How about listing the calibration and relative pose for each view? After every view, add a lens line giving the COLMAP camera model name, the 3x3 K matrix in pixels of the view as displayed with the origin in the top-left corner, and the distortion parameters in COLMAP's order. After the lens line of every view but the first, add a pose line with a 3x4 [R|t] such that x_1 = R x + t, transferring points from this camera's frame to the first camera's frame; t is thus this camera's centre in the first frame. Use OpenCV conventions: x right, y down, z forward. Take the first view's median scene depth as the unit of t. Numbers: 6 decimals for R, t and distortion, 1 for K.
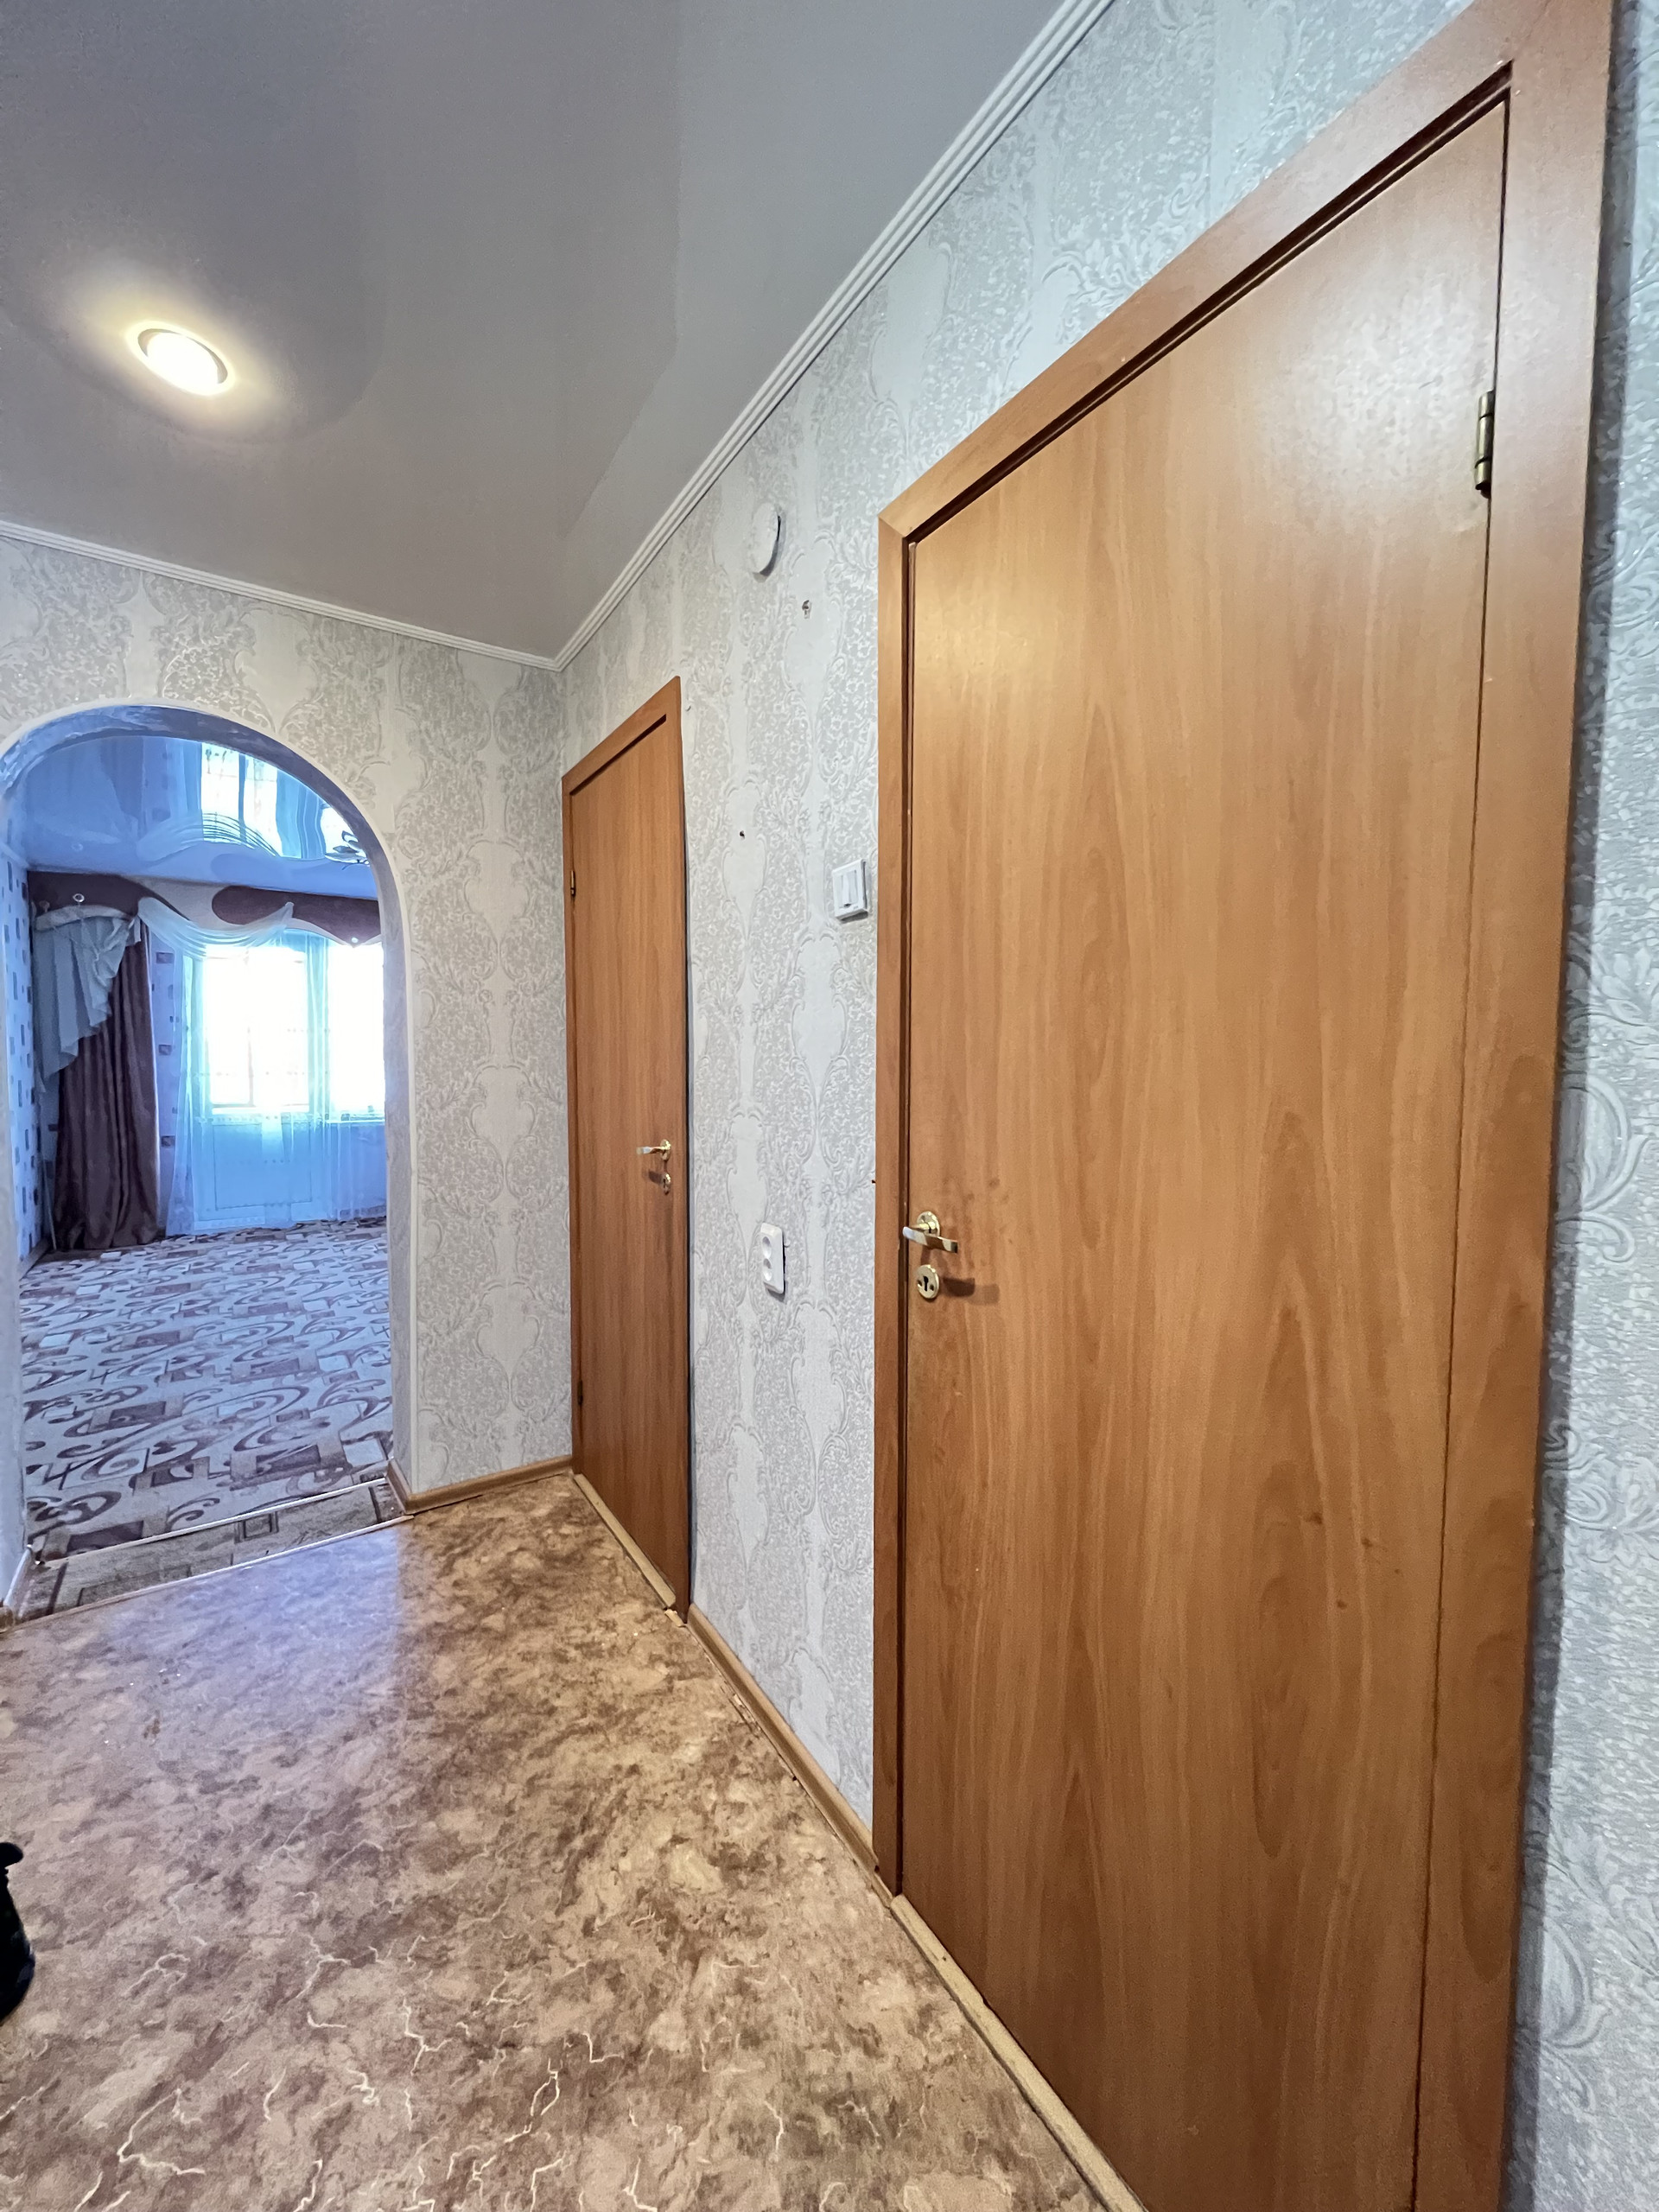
lens RADIAL K [[880.9, 0, 840.7], [0, 880.9, 1085.4], [0, 0, 1]] dist [-0.002452, -0.000914]
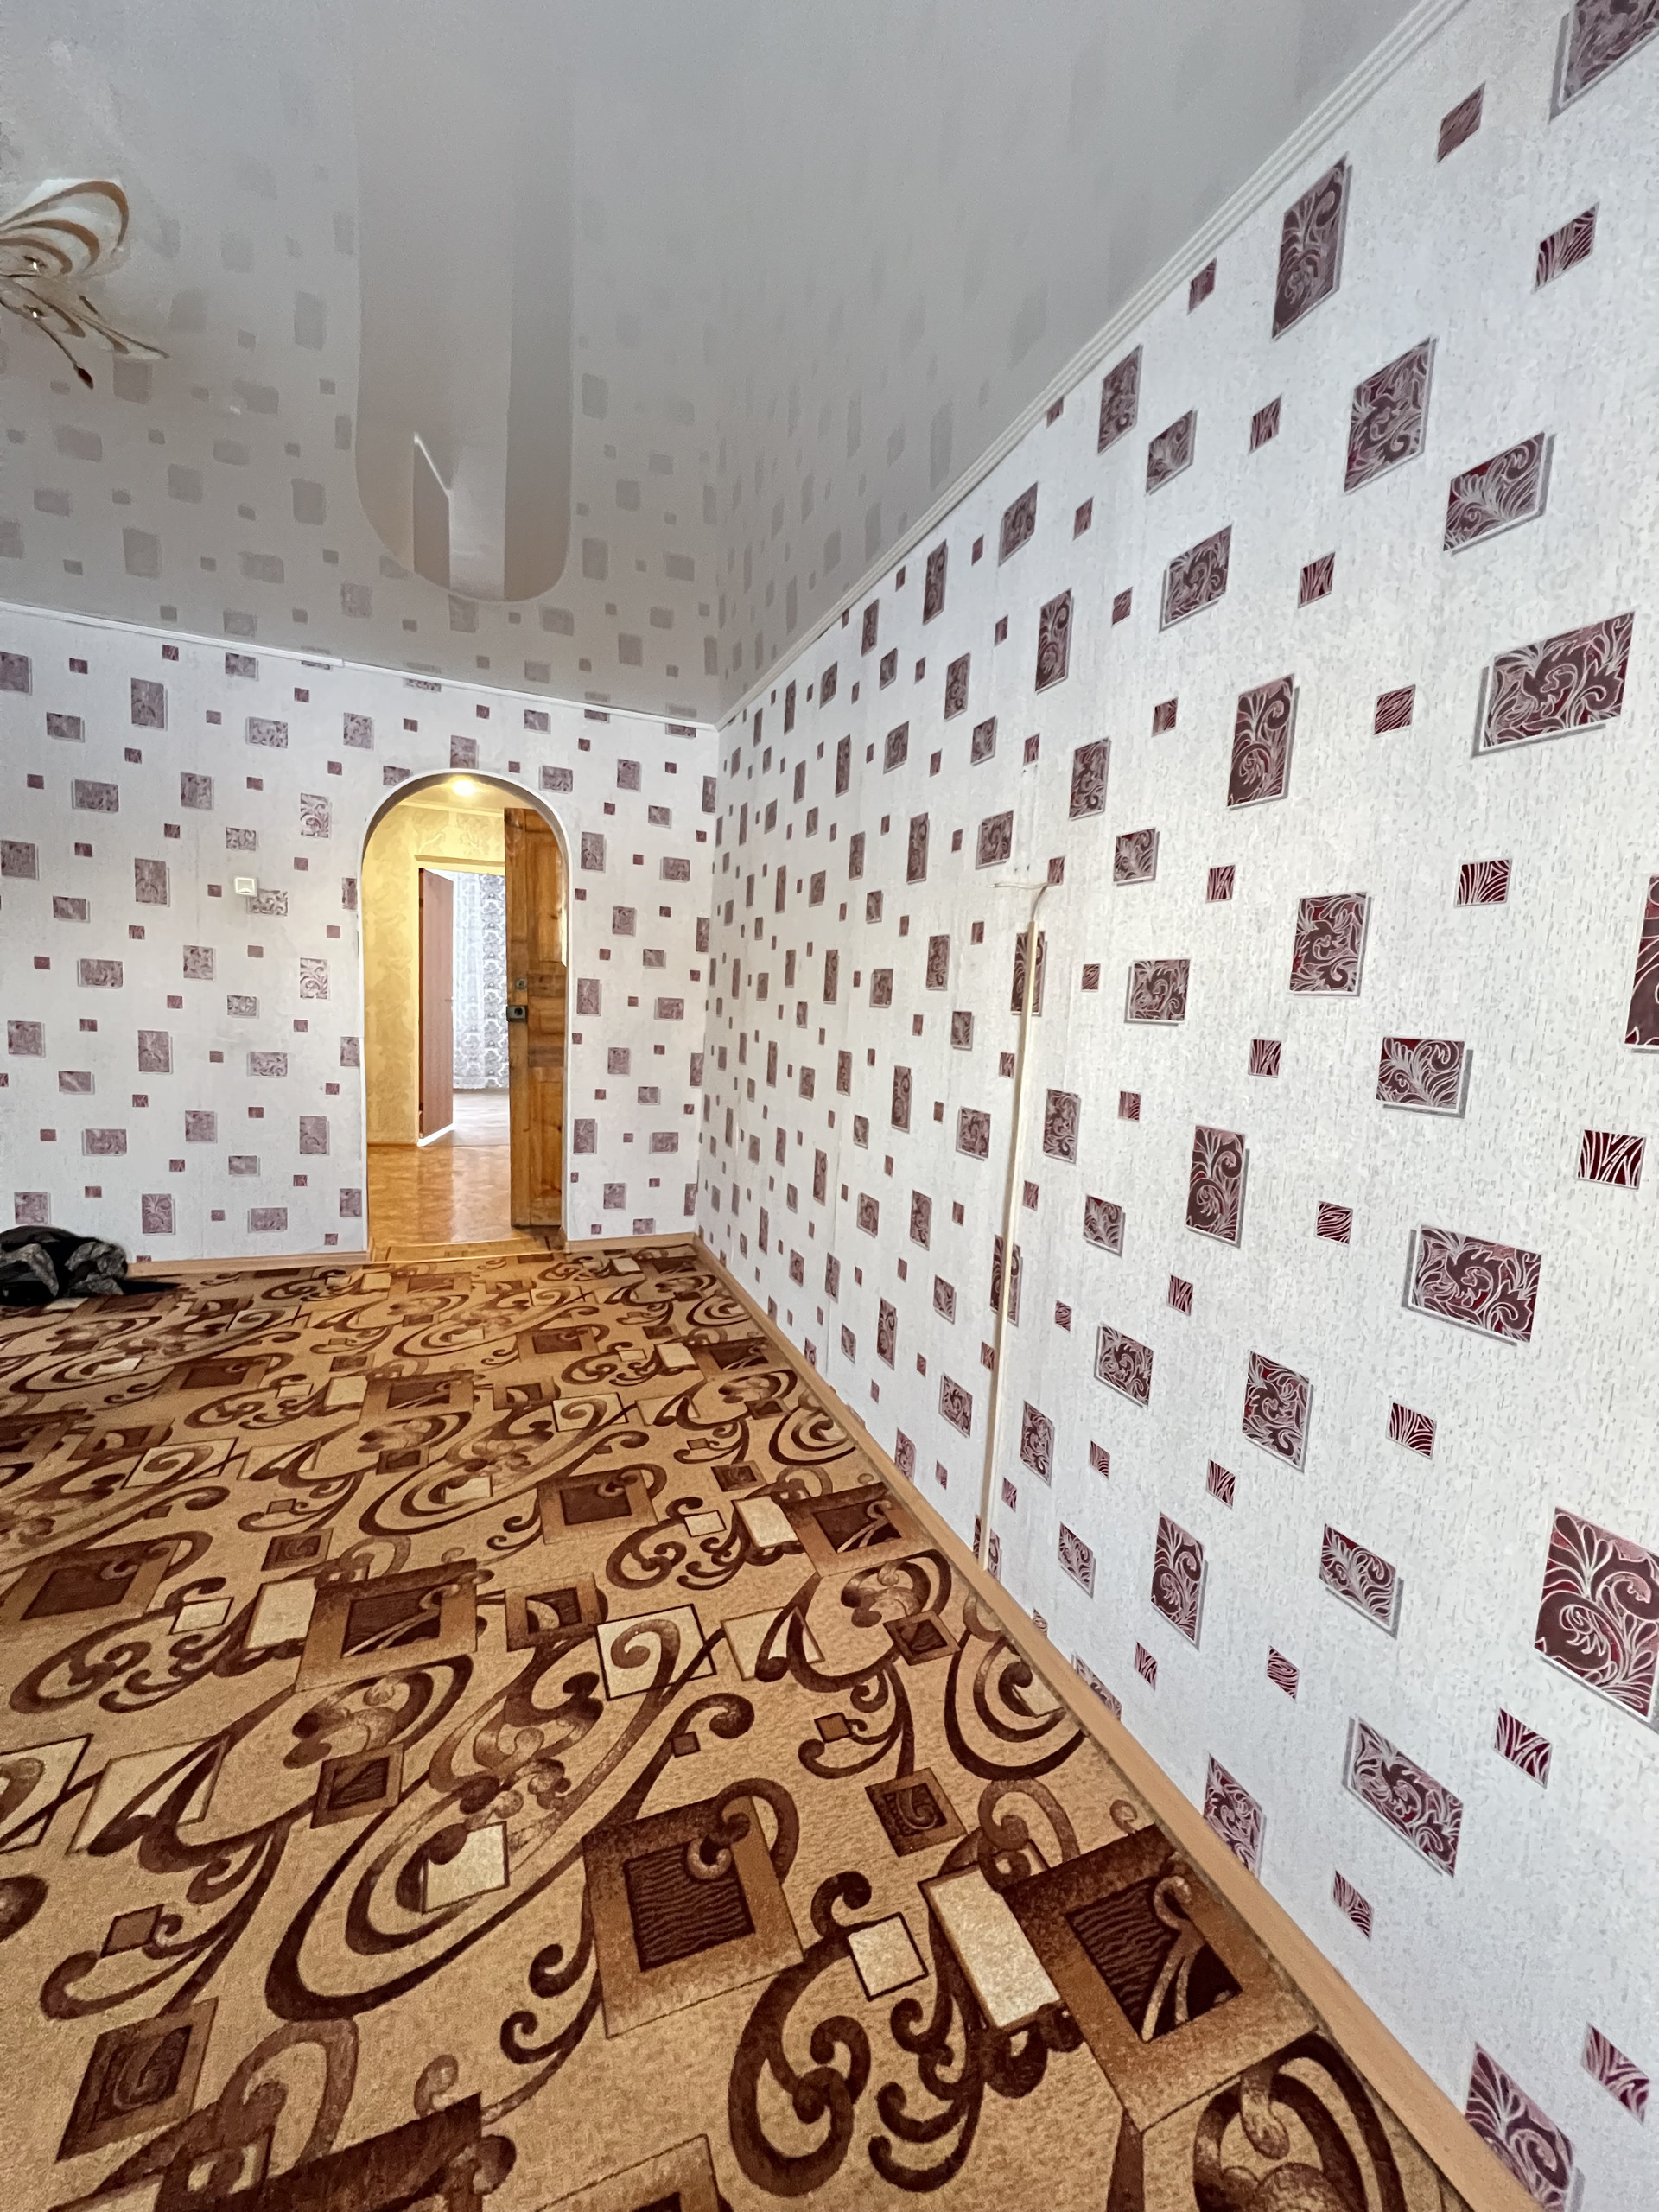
lens RADIAL K [[880.9, 0, 821.5], [0, 880.9, 1092.4], [0, 0, 1]] dist [-0.002452, -0.000914]
pose [[-0.972680, -0.085746, 0.215735, -1.083495], [-0.053395, 0.987006, 0.151556, -0.056609], [-0.225927, 0.135896, -0.964619, 1.565318]]
